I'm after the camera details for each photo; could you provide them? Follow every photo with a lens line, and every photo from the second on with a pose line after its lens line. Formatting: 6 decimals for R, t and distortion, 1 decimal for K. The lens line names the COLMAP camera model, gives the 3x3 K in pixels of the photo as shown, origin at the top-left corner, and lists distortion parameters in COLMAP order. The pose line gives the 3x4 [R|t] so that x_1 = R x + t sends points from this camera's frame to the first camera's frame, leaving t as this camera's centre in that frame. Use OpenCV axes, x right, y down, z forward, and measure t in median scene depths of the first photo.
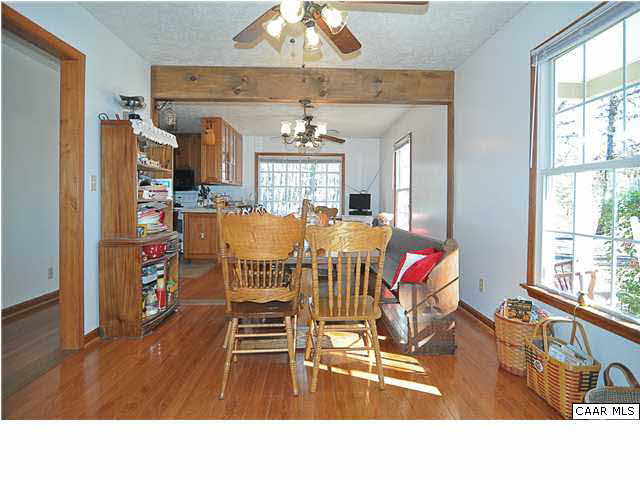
lens RADIAL K [[345.5, 0, 320.5], [0, 345.5, 209.1], [0, 0, 1]] dist [-0.001180, -0.015685]
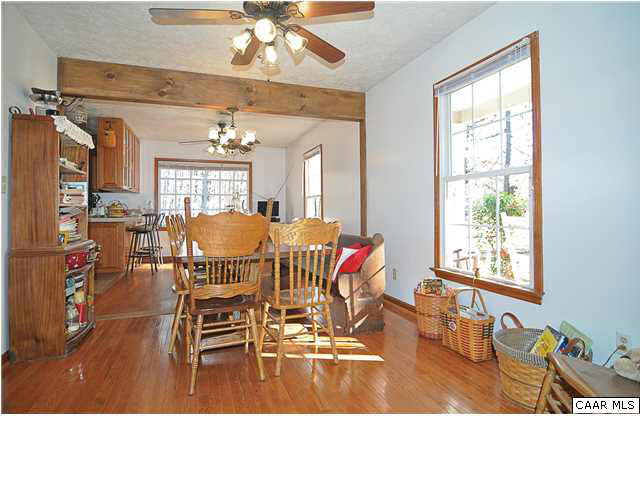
lens RADIAL K [[345.5, 0, 320.5], [0, 345.5, 209.1], [0, 0, 1]] dist [-0.001180, -0.015685]
pose [[0.951326, -0.010413, 0.308011, -0.145384], [0.019160, 0.999494, -0.025388, 0.021579], [-0.307591, 0.030054, 0.951044, -0.064282]]
